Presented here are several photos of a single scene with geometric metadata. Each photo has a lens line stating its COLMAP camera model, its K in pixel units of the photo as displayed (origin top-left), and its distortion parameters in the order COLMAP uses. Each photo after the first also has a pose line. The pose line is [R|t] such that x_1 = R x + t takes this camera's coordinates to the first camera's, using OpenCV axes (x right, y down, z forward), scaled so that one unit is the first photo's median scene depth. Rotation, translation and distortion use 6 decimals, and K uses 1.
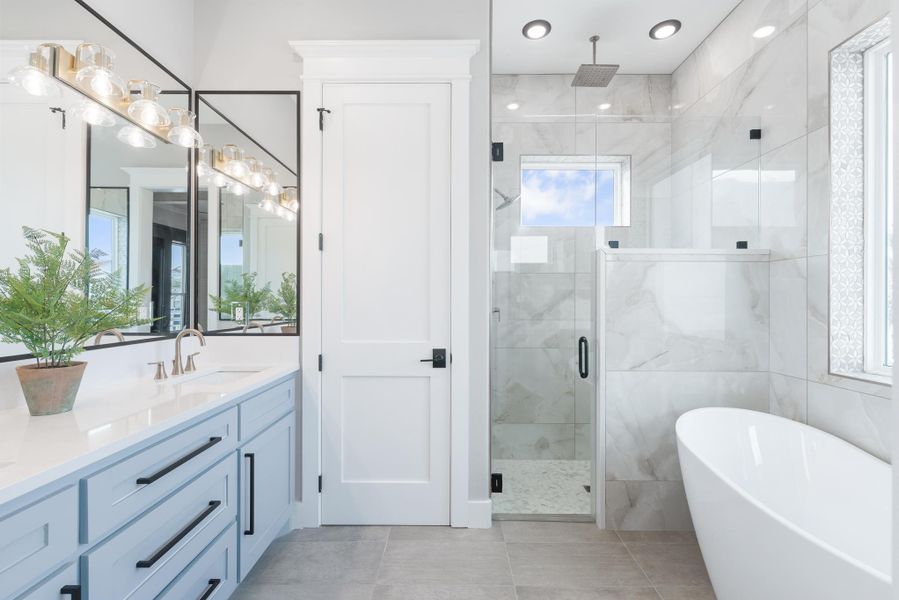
lens RADIAL K [[395.4, 0, 449.5], [0, 395.4, 300.0], [0, 0, 1]] dist [-0.000678, 0.000018]
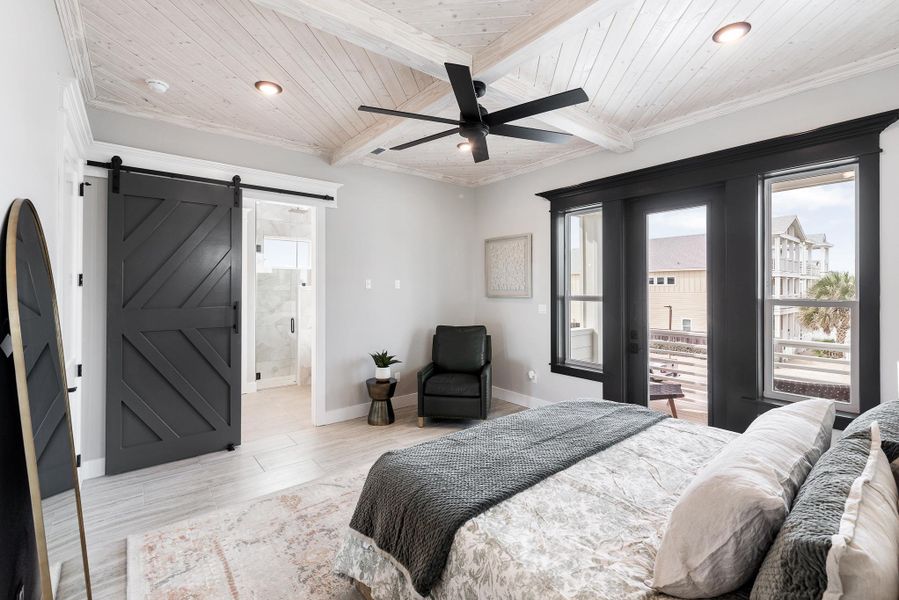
lens RADIAL K [[395.4, 0, 449.5], [0, 395.4, 300.0], [0, 0, 1]] dist [-0.000678, 0.000018]
pose [[0.778222, -0.008257, 0.627935, -0.390157], [-0.006102, 0.999767, 0.020710, -0.071022], [-0.627960, -0.019949, 0.777990, -1.321206]]
